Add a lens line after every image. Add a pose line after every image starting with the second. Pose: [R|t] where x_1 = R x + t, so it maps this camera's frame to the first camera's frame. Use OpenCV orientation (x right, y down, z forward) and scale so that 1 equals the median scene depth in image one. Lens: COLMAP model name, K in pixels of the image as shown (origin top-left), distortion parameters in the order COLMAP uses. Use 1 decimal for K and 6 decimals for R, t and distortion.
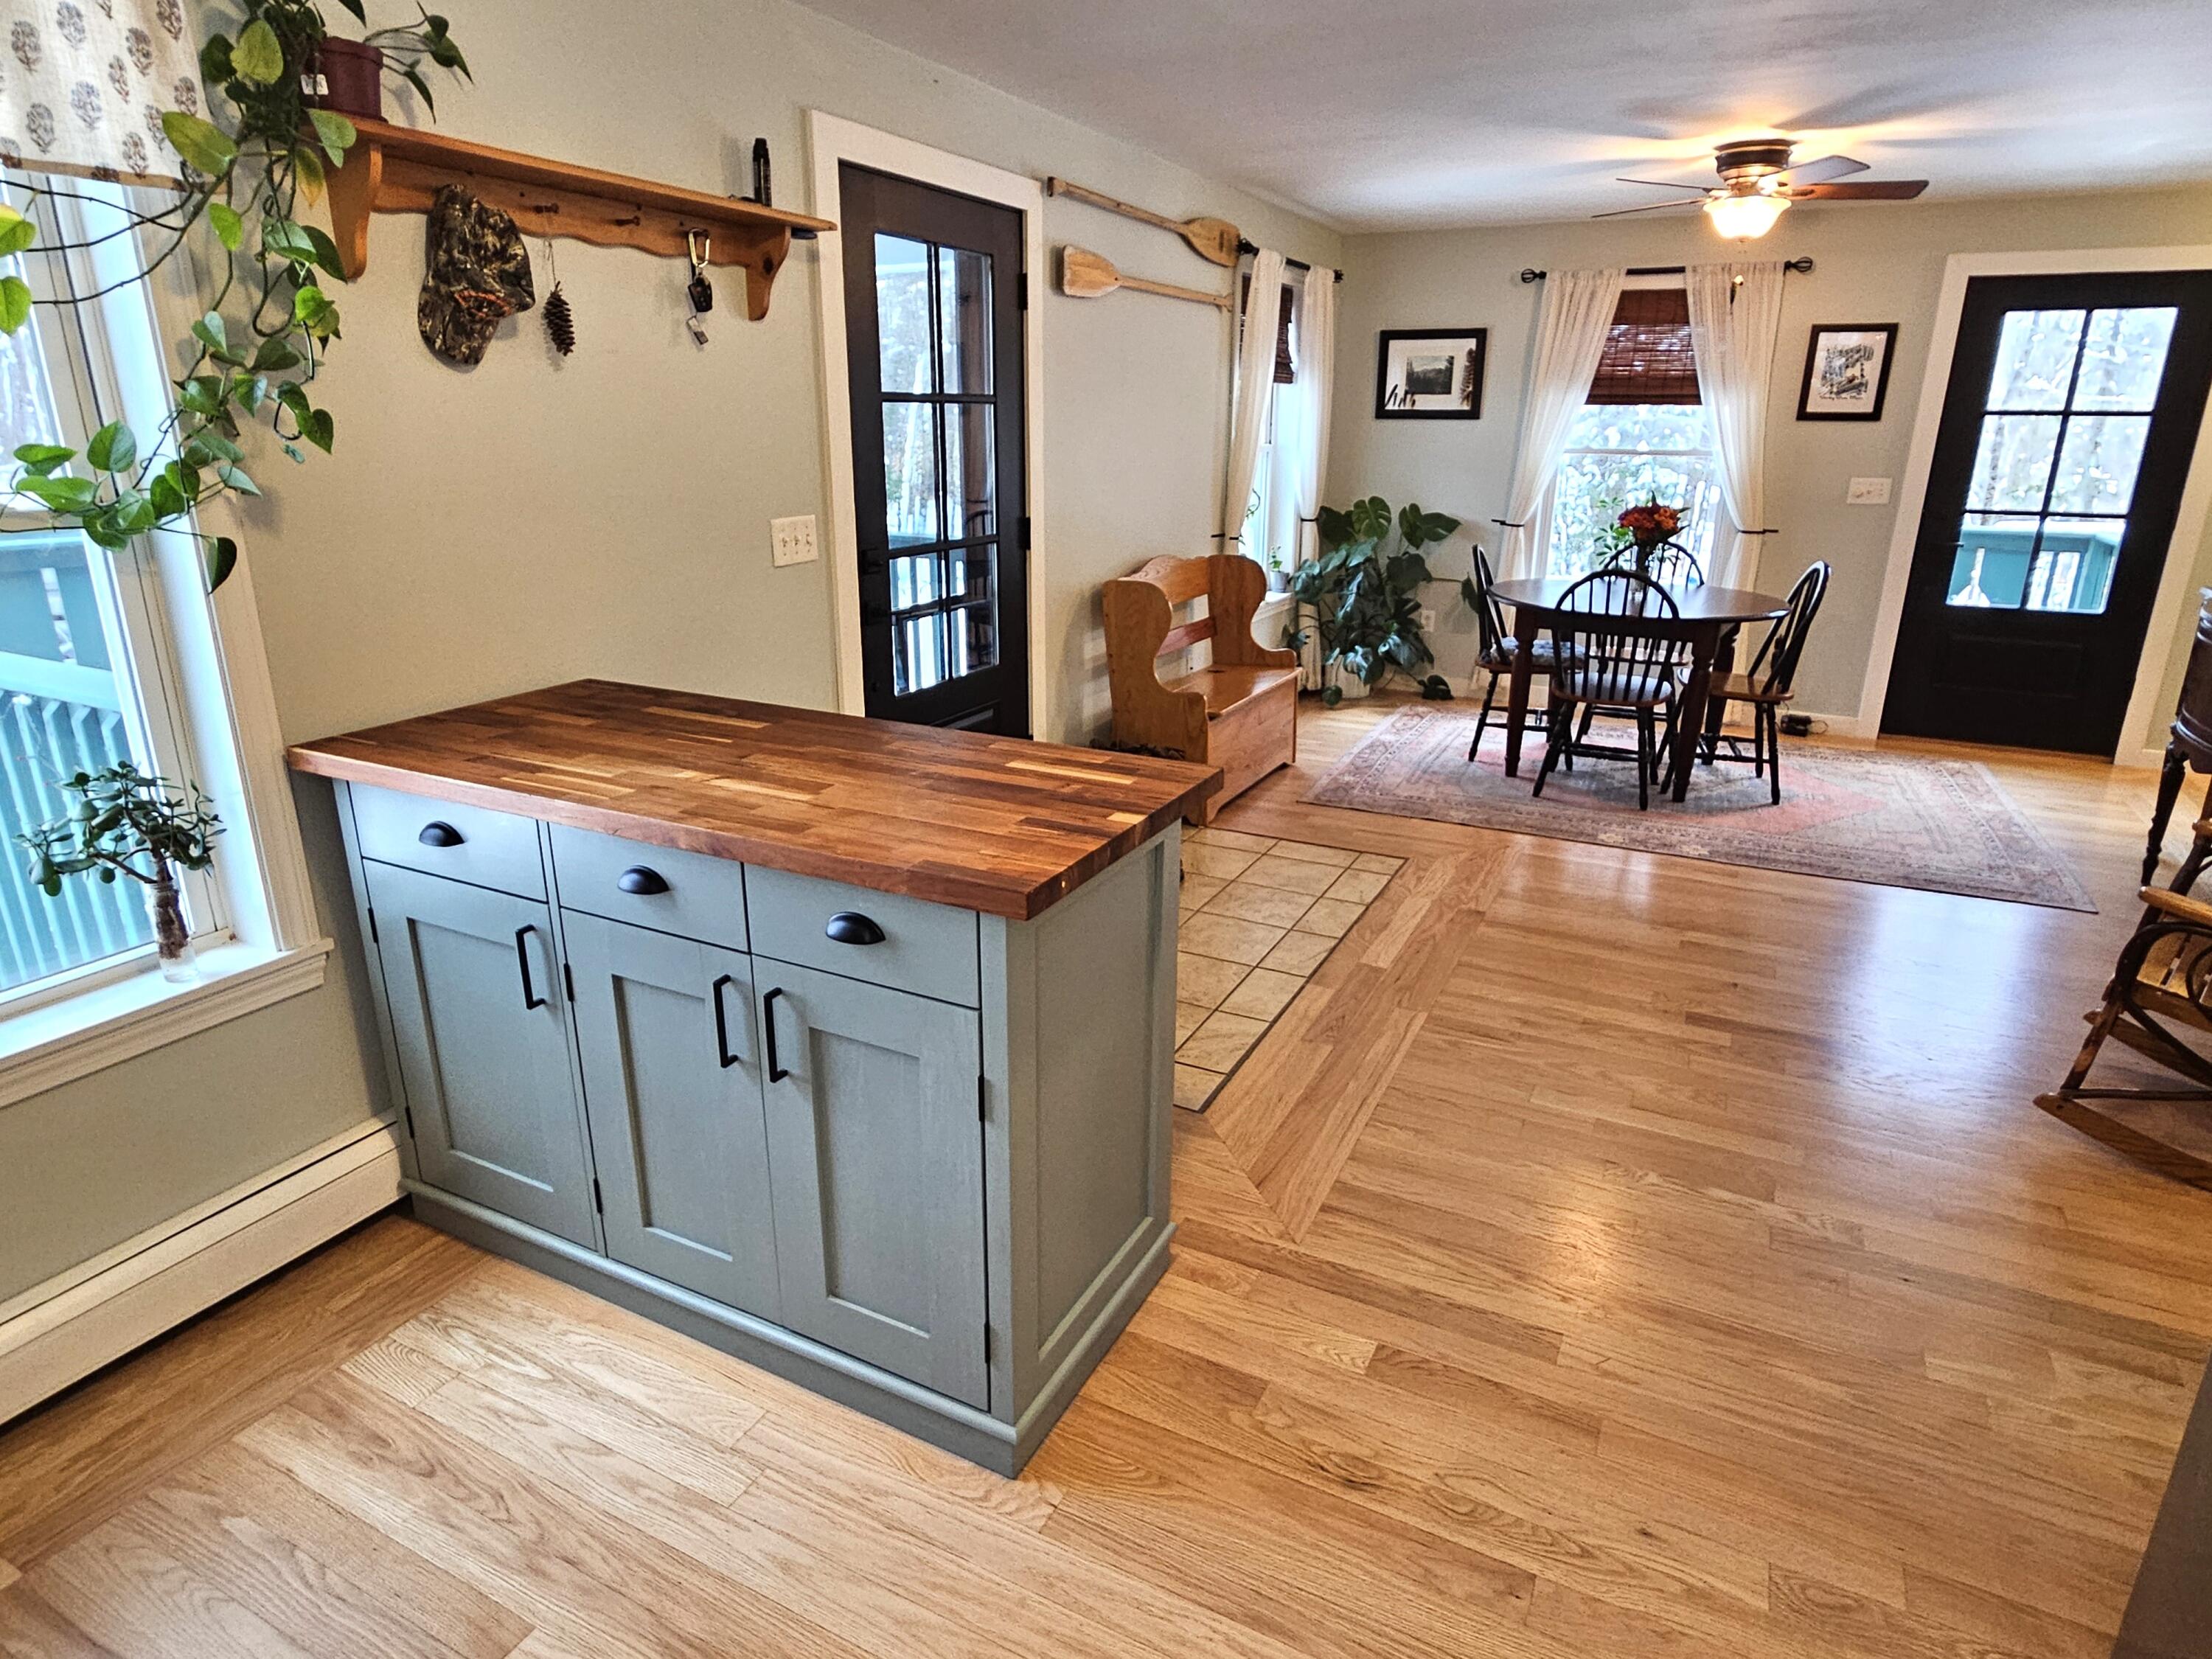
lens RADIAL K [[1257.8, 0, 1108.9], [0, 1257.8, 813.9], [0, 0, 1]] dist [0.006364, -0.001977]
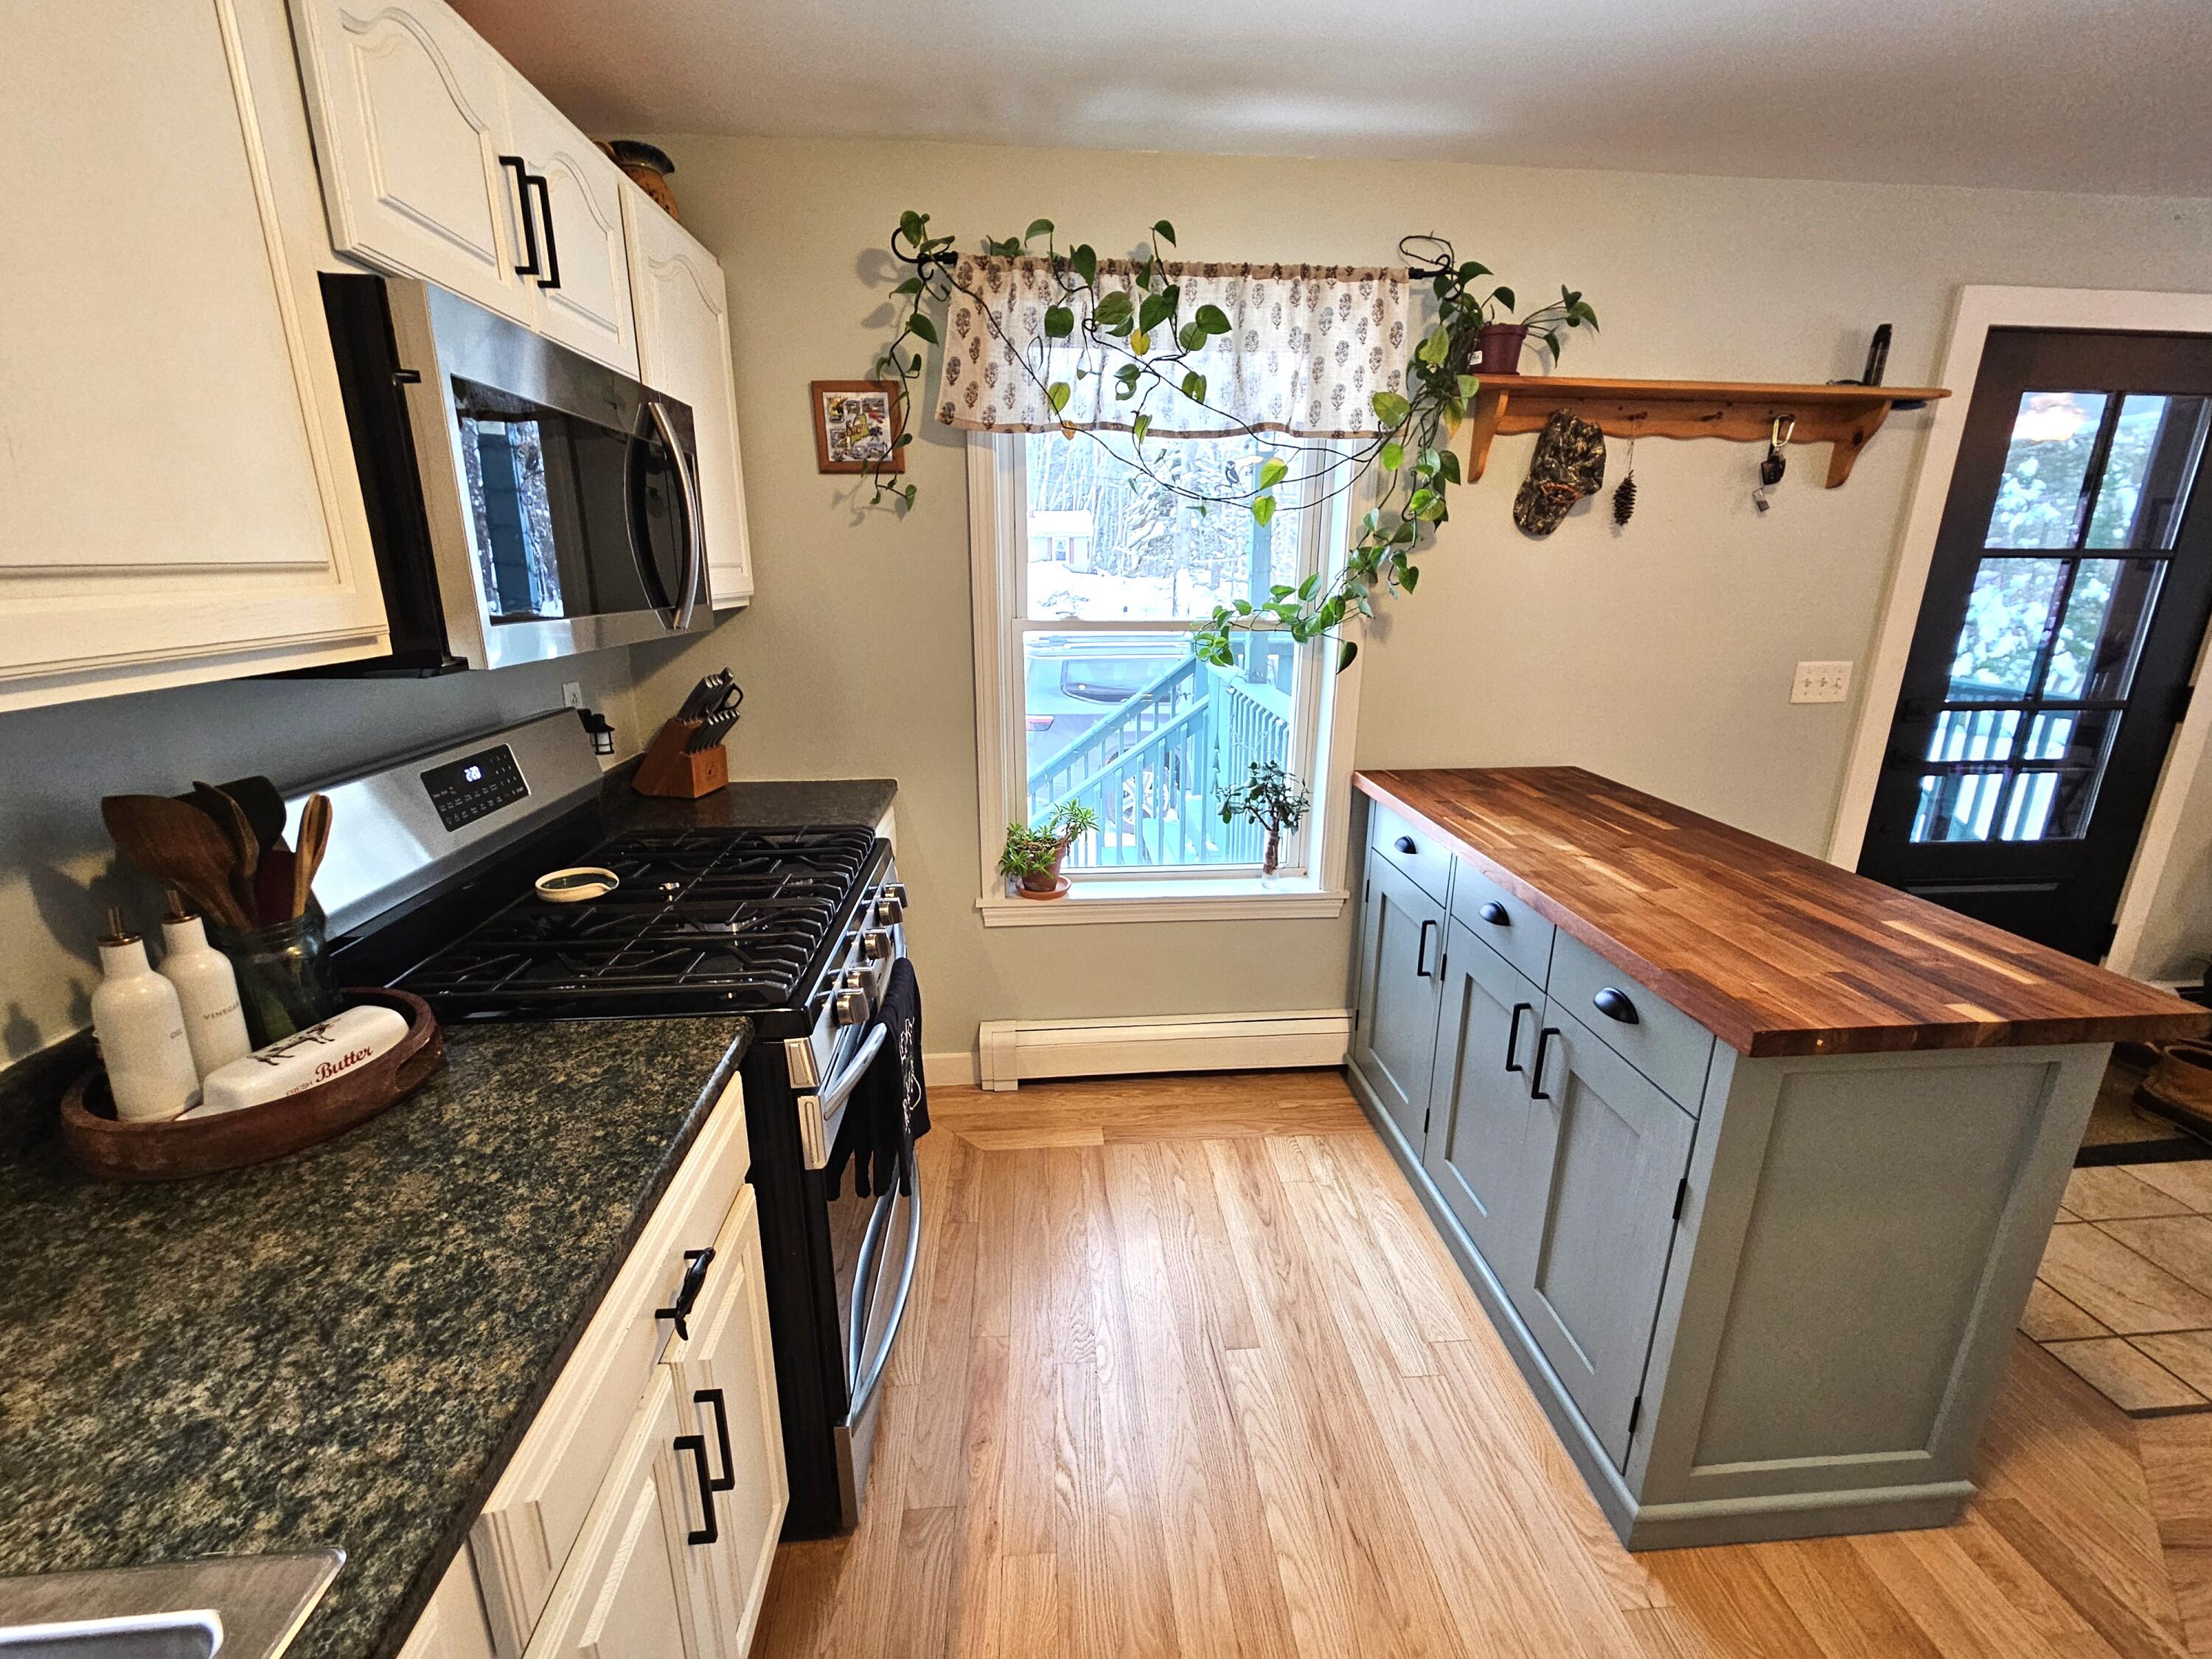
lens RADIAL K [[907.7, 0, 1115.9], [0, 907.7, 819.4], [0, 0, 1]] dist [-0.001073, 0.000188]
pose [[0.526861, 0.227186, -0.819026, 0.164879], [-0.259382, 0.960624, 0.099608, -0.030201], [0.809406, 0.159961, 0.565044, 0.099096]]
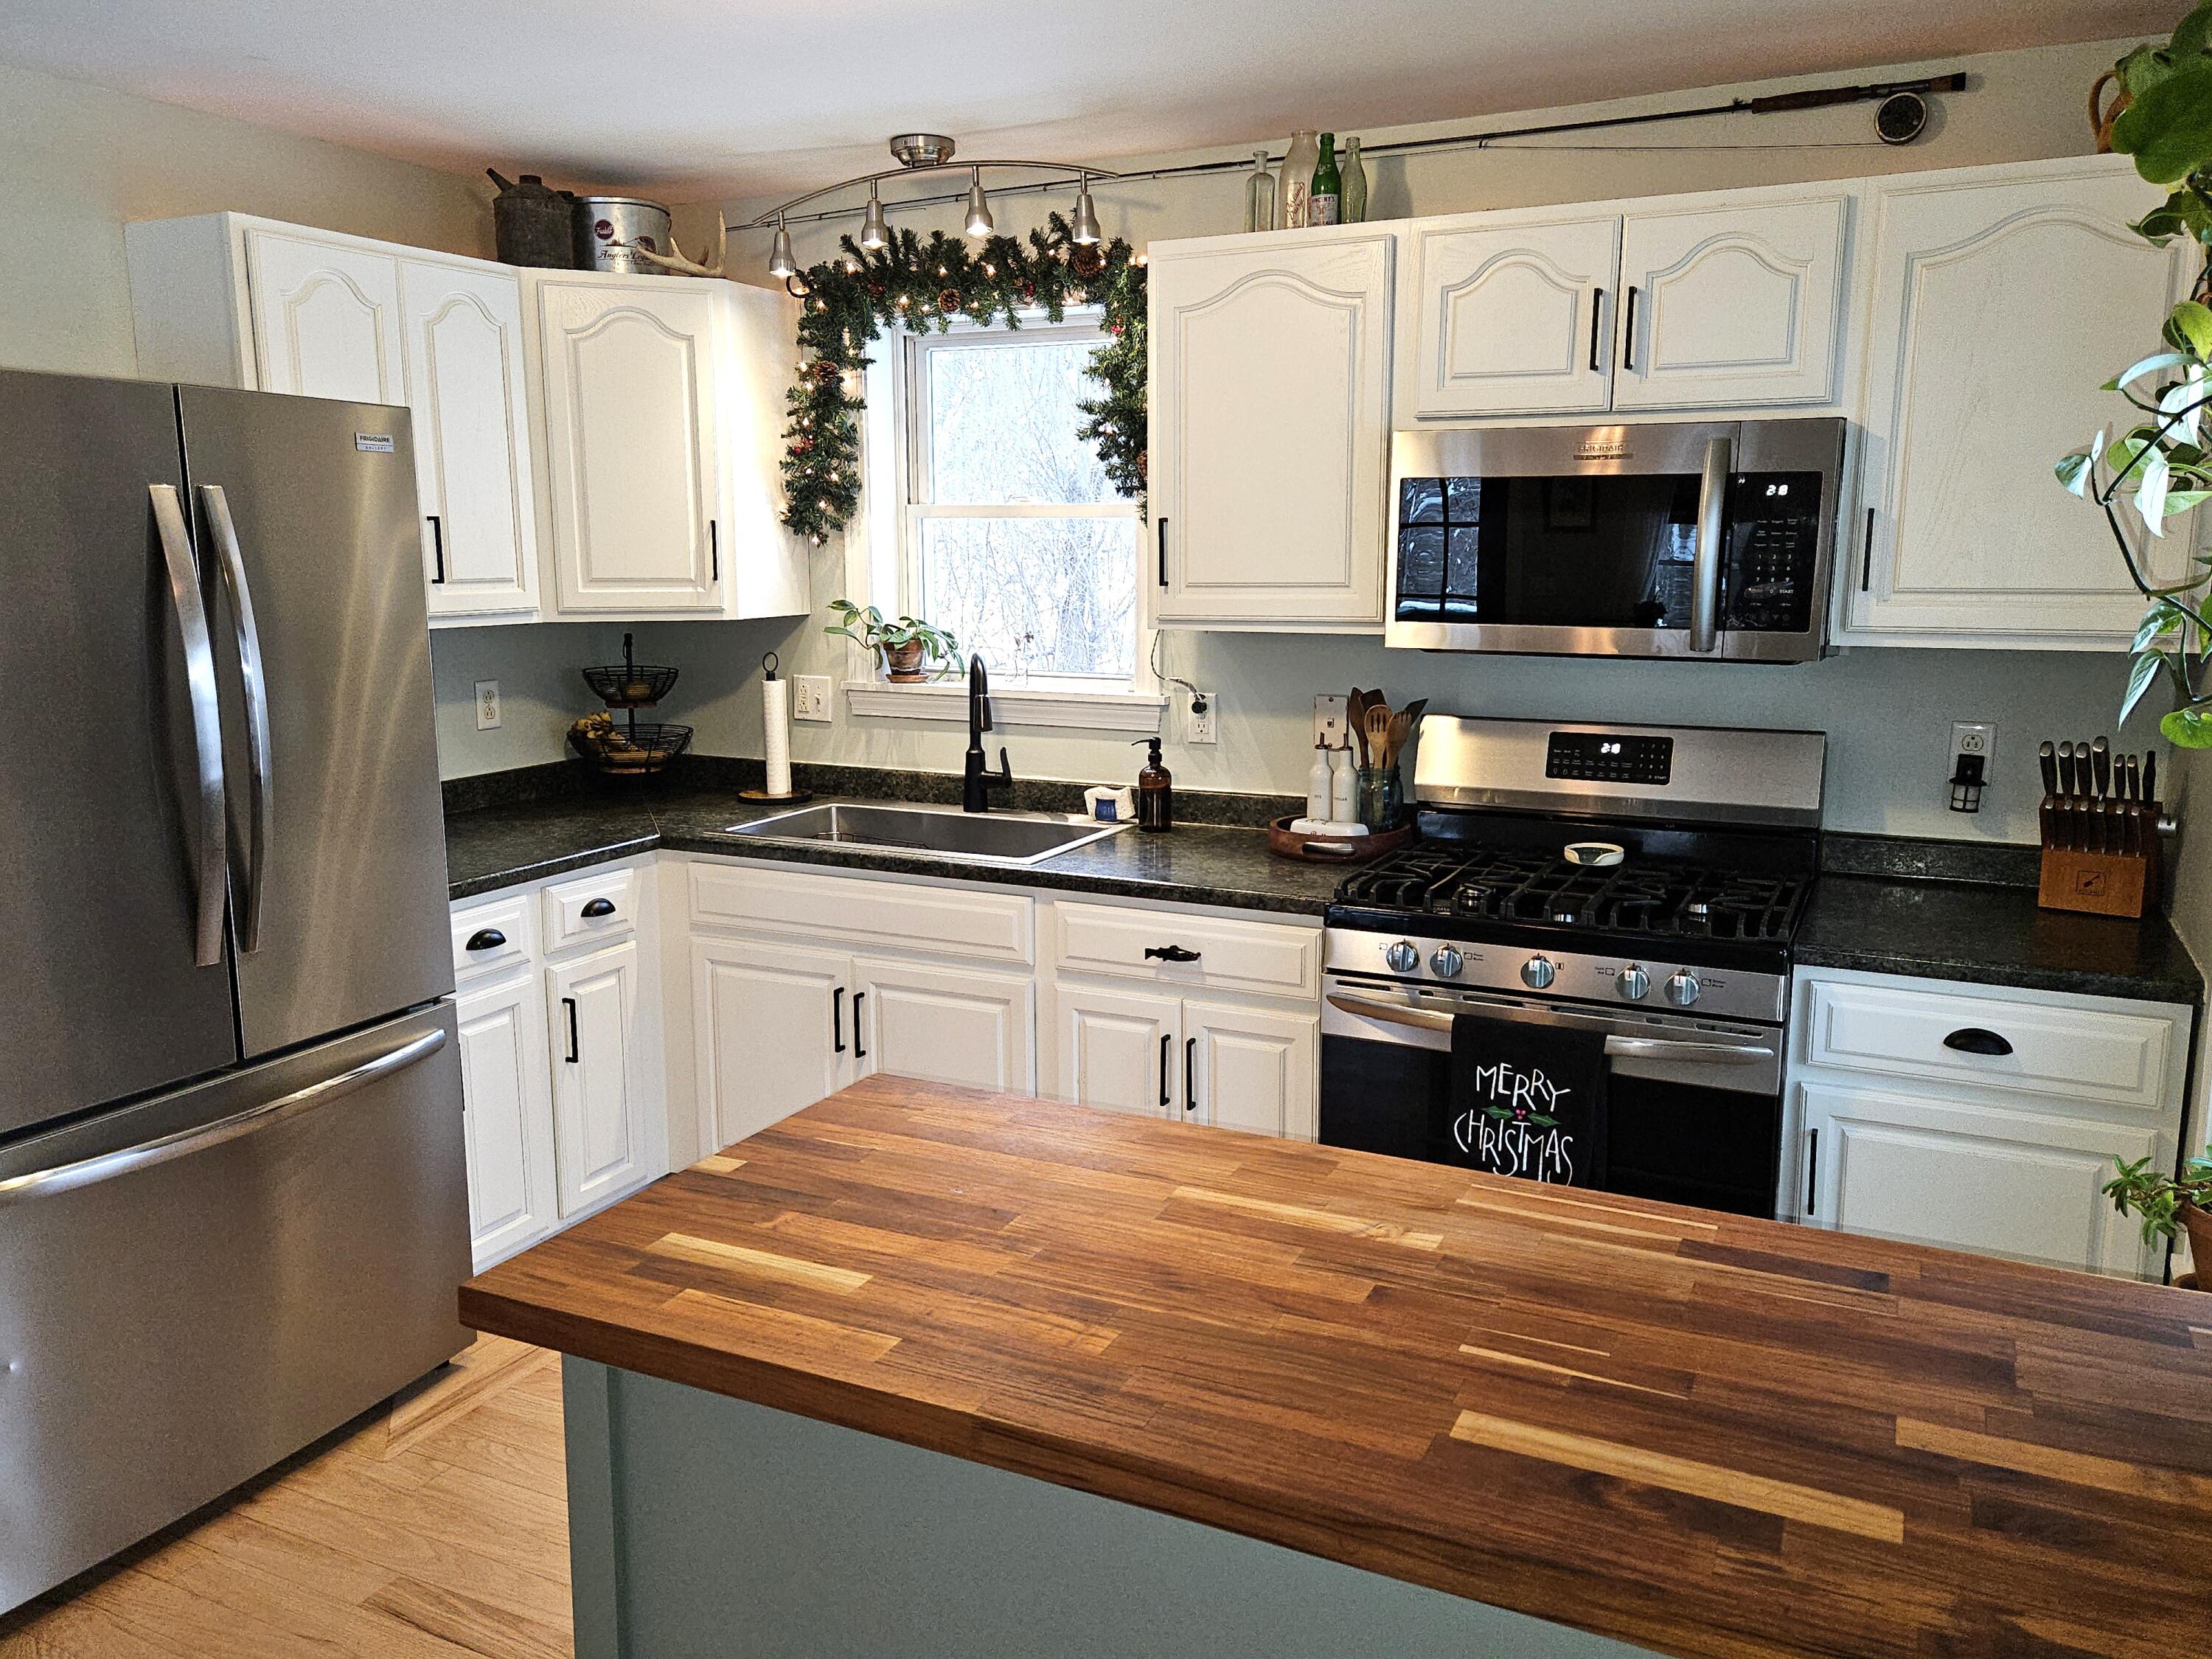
lens RADIAL K [[1676.8, 0, 1099.9], [0, 1676.8, 819.7], [0, 0, 1]] dist [0.058792, -0.014900]
pose [[-0.999938, -0.005931, -0.009438, -0.168552], [-0.009606, 0.887993, 0.459757, -0.538620], [0.005654, 0.459820, -0.887994, 1.536882]]
